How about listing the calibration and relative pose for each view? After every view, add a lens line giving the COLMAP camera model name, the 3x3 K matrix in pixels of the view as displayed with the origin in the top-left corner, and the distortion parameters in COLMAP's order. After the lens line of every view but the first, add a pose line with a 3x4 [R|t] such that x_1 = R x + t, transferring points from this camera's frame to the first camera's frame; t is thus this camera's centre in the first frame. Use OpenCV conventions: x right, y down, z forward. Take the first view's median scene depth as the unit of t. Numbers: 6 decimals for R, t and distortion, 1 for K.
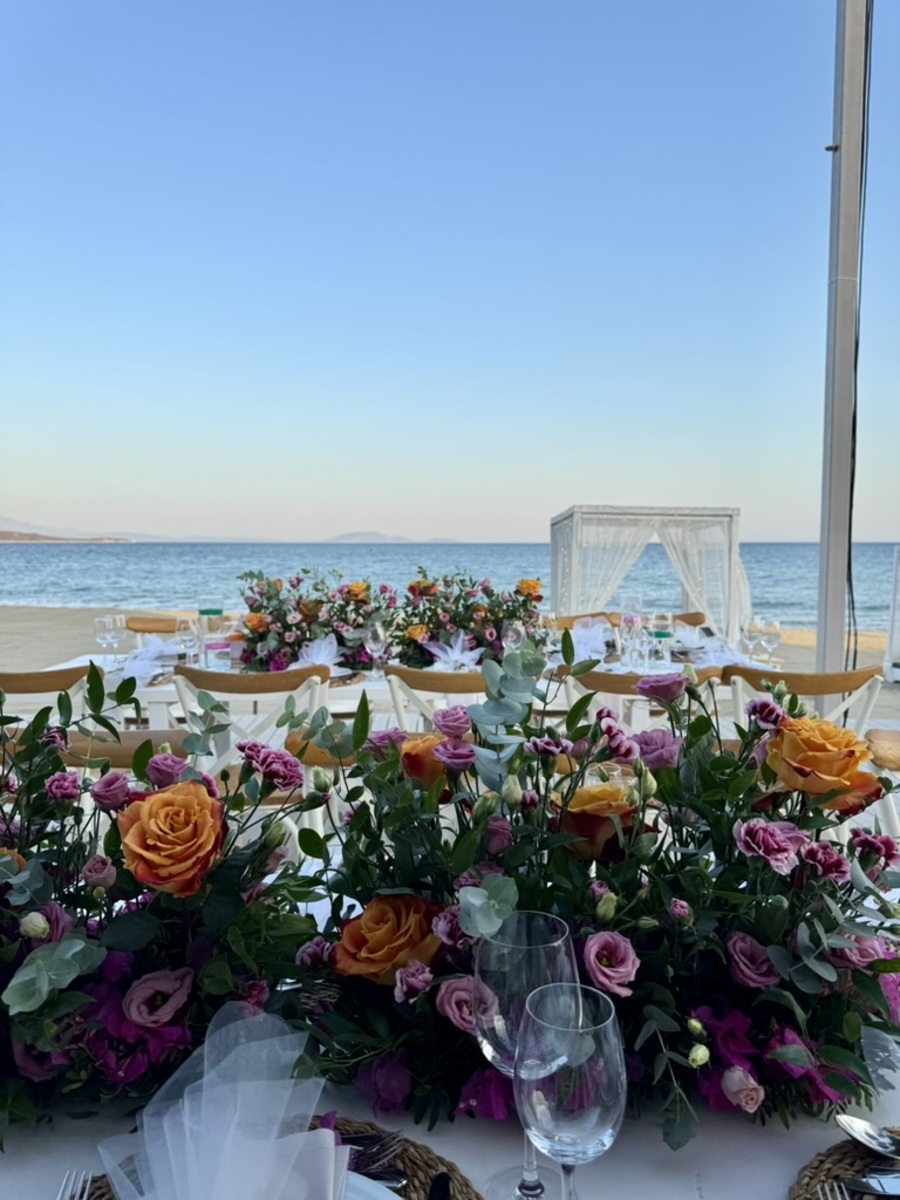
lens RADIAL K [[854.8, 0, 450.0], [0, 854.8, 600.0], [0, 0, 1]] dist [0.145190, -0.295792]
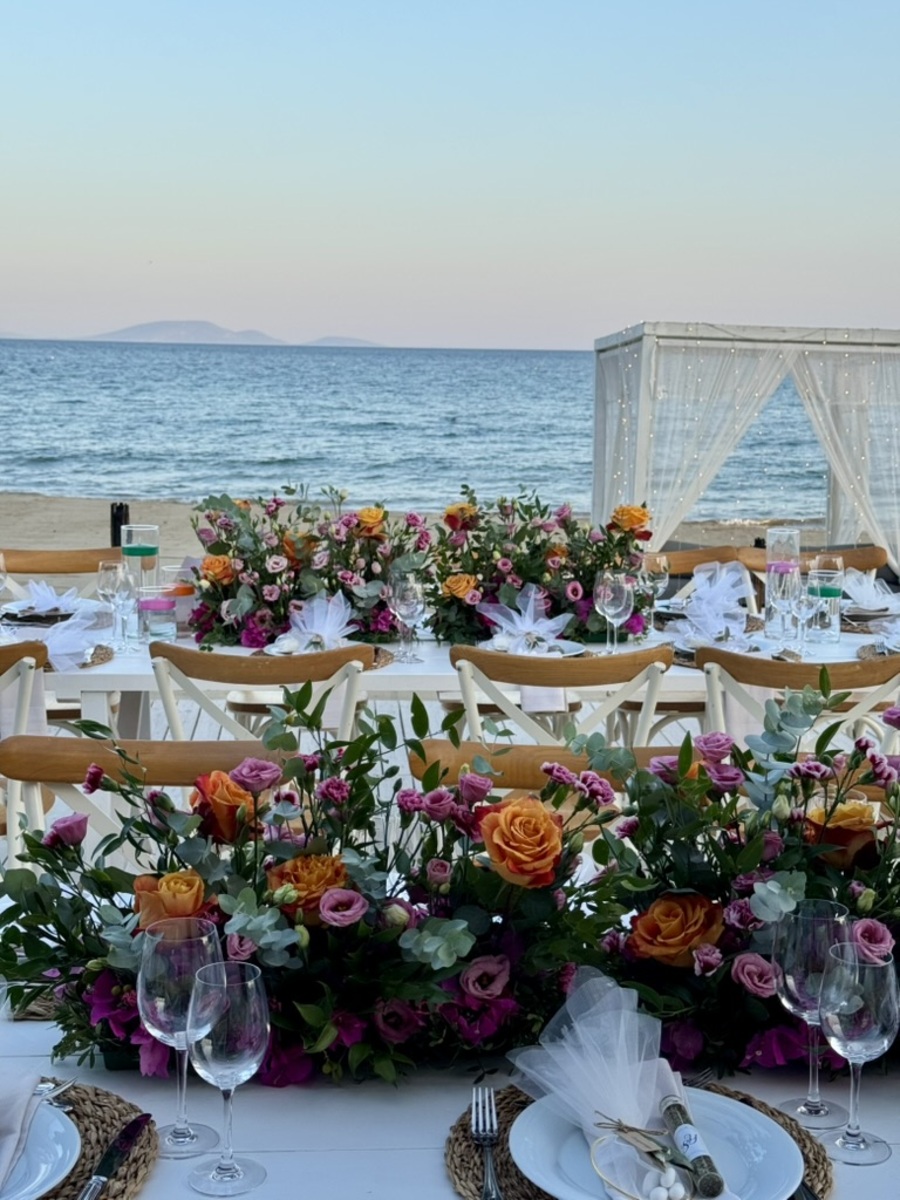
lens RADIAL K [[1668.0, 0, 450.0], [0, 1668.0, 600.0], [0, 0, 1]] dist [0.121812, 0.007743]
pose [[0.998698, 0.007952, 0.050387, -0.113599], [-0.011904, 0.996833, 0.078632, -0.053715], [-0.049602, -0.079130, 0.995630, -0.280897]]
